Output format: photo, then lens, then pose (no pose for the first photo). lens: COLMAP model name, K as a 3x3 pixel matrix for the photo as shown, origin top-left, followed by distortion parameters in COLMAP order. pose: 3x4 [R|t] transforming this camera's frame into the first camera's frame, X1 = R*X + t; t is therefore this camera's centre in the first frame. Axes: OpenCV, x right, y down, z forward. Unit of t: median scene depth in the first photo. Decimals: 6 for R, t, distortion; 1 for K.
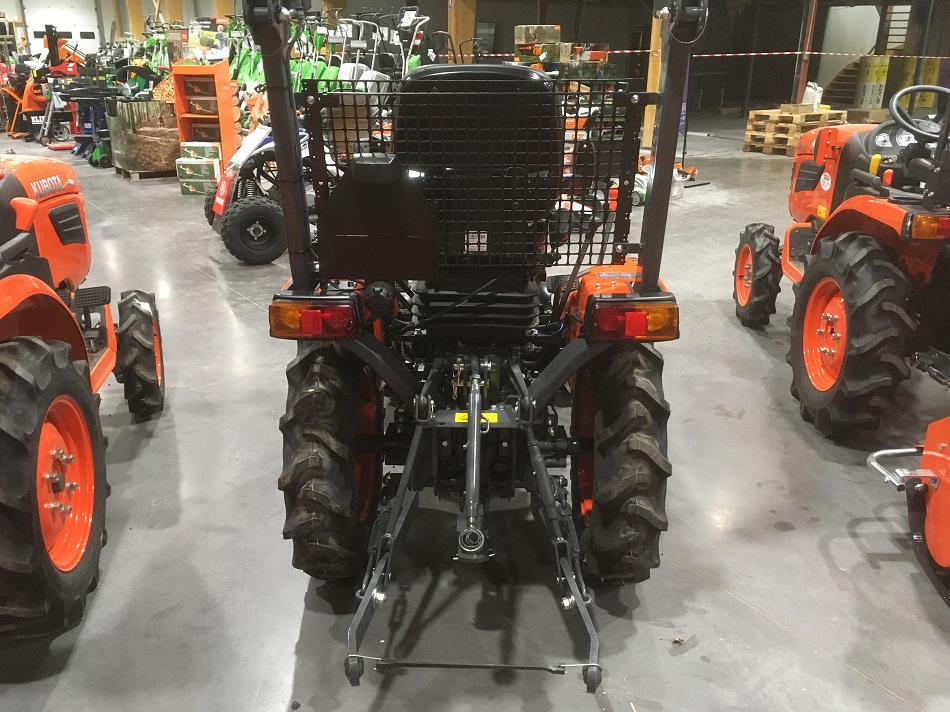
lens RADIAL K [[813.3, 0, 470.3], [0, 813.3, 356.2], [0, 0, 1]] dist [0.032182, -0.045145]
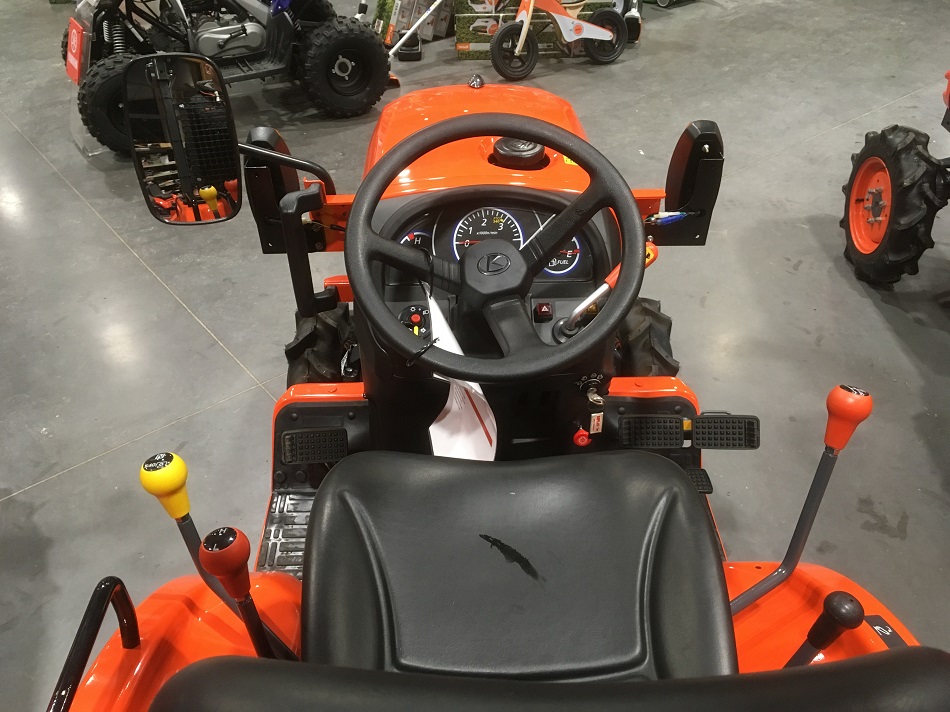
lens RADIAL K [[813.3, 0, 478.7], [0, 813.3, 354.8], [0, 0, 1]] dist [0.032182, -0.045145]
pose [[0.998715, -0.040325, 0.030690, -0.003800], [0.029493, 0.955013, 0.295095, -0.153027], [-0.041209, -0.293811, 0.954975, 0.281403]]
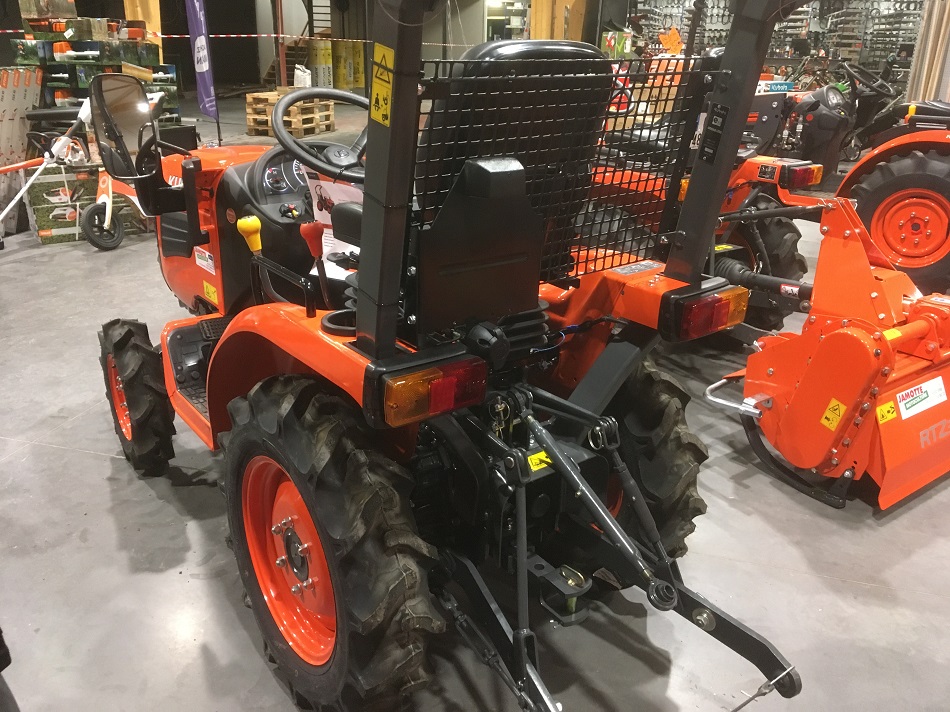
lens RADIAL K [[813.3, 0, 474.1], [0, 813.3, 359.4], [0, 0, 1]] dist [0.032182, -0.045145]
pose [[0.783779, -0.215839, 0.582326, -0.187484], [0.203256, 0.975174, 0.087876, -0.041096], [-0.586836, 0.049486, 0.808192, 0.126982]]
